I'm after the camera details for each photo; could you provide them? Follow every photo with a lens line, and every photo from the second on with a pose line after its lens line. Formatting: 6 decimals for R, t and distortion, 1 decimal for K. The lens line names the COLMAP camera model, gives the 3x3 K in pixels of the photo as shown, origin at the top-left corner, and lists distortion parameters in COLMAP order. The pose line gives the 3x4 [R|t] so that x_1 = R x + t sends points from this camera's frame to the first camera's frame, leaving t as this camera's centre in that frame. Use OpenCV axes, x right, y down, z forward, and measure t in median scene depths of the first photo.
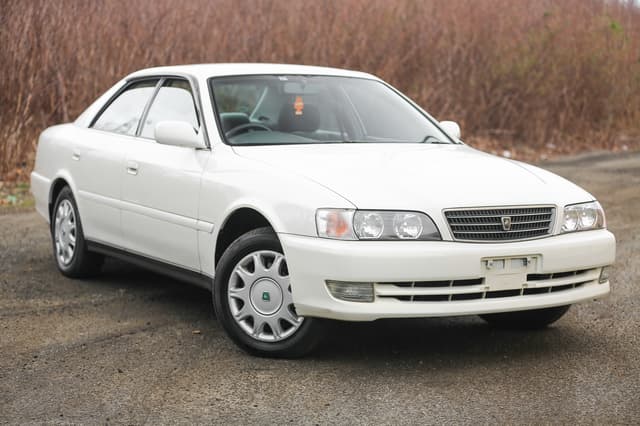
lens RADIAL K [[1330.3, 0, 318.3], [0, 1330.3, 213.6], [0, 0, 1]] dist [-0.274134, -0.029466]
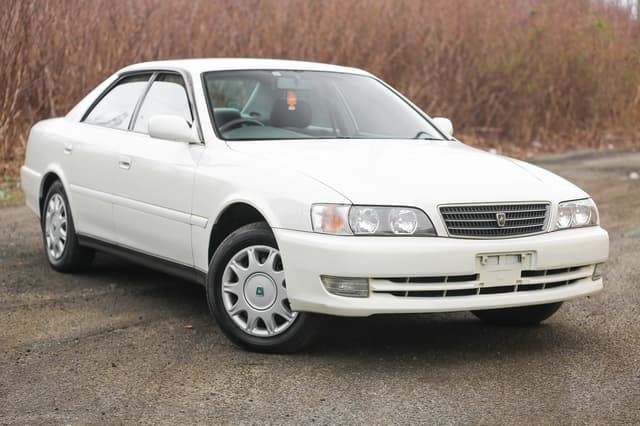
lens RADIAL K [[1330.3, 0, 318.3], [0, 1330.3, 213.6], [0, 0, 1]] dist [-0.274134, -0.029466]
pose [[0.999898, 0.006141, 0.012904, -0.008701], [-0.006167, 0.999979, 0.001990, 0.001563], [-0.012892, -0.002070, 0.999915, 0.000293]]
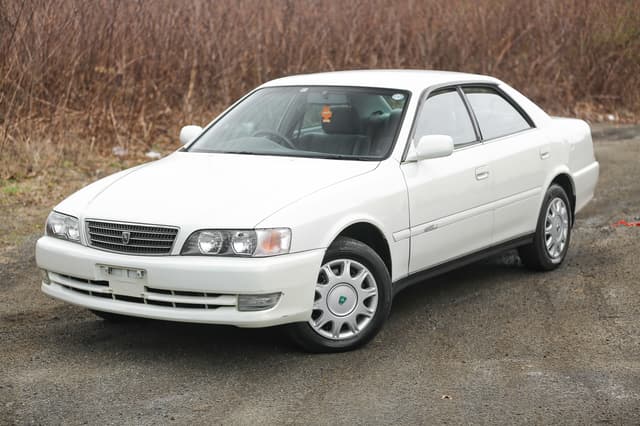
lens RADIAL K [[1332.9, 0, 319.9], [0, 1332.9, 213.6], [0, 0, 1]] dist [-0.255249, -0.185870]
pose [[0.473606, 0.106047, -0.874329, 1.151769], [-0.063423, 0.994254, 0.086238, -0.115611], [0.878450, 0.014610, 0.477610, 0.572517]]
